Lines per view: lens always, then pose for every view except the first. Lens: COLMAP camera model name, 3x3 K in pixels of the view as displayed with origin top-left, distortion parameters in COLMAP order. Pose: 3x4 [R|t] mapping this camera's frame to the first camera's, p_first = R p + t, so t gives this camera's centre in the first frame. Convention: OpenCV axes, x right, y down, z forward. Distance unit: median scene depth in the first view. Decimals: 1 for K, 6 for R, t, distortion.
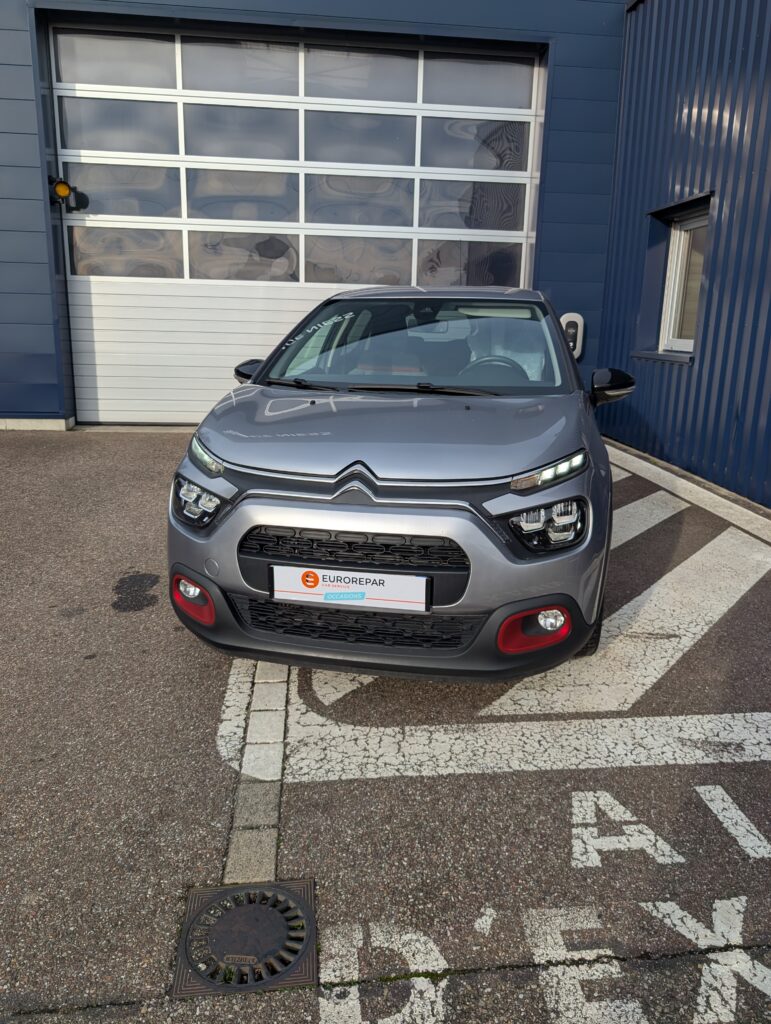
lens RADIAL K [[732.7, 0, 389.5], [0, 732.7, 502.1], [0, 0, 1]] dist [0.001578, 0.000909]
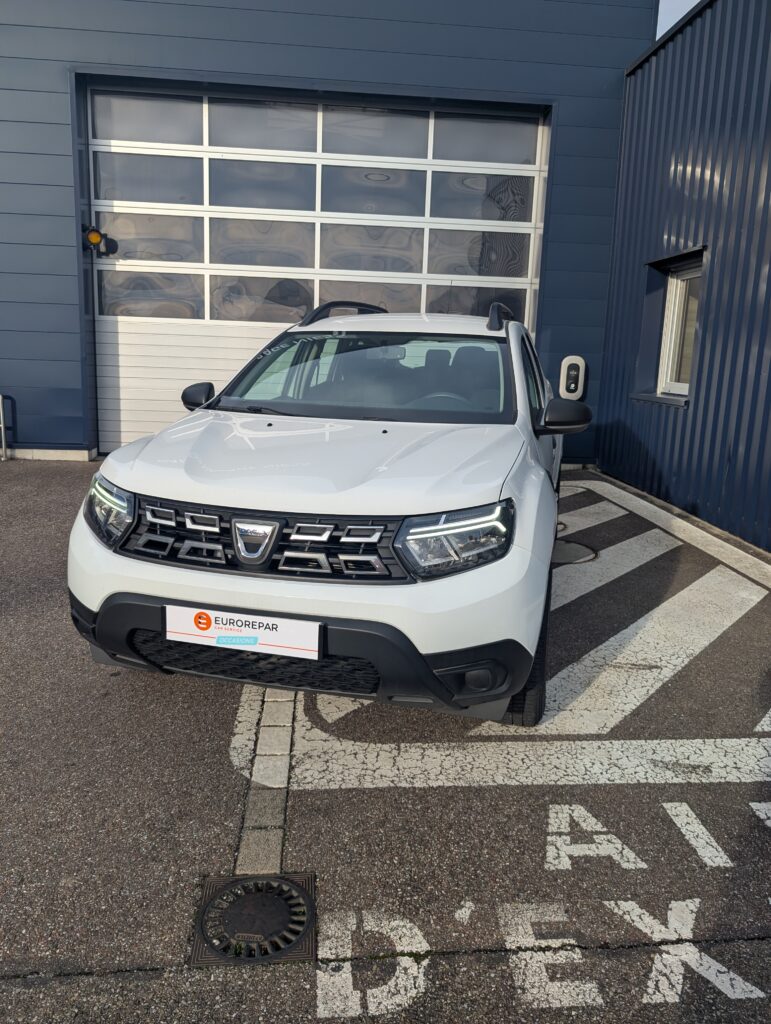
lens RADIAL K [[730.8, 0, 381.5], [0, 730.8, 496.7], [0, 0, 1]] dist [0.001110, 0.003071]
pose [[0.999584, 0.015711, -0.024204, 0.012980], [-0.016885, 0.998653, -0.049071, -0.008148], [0.023401, 0.049459, 0.998502, -0.108949]]
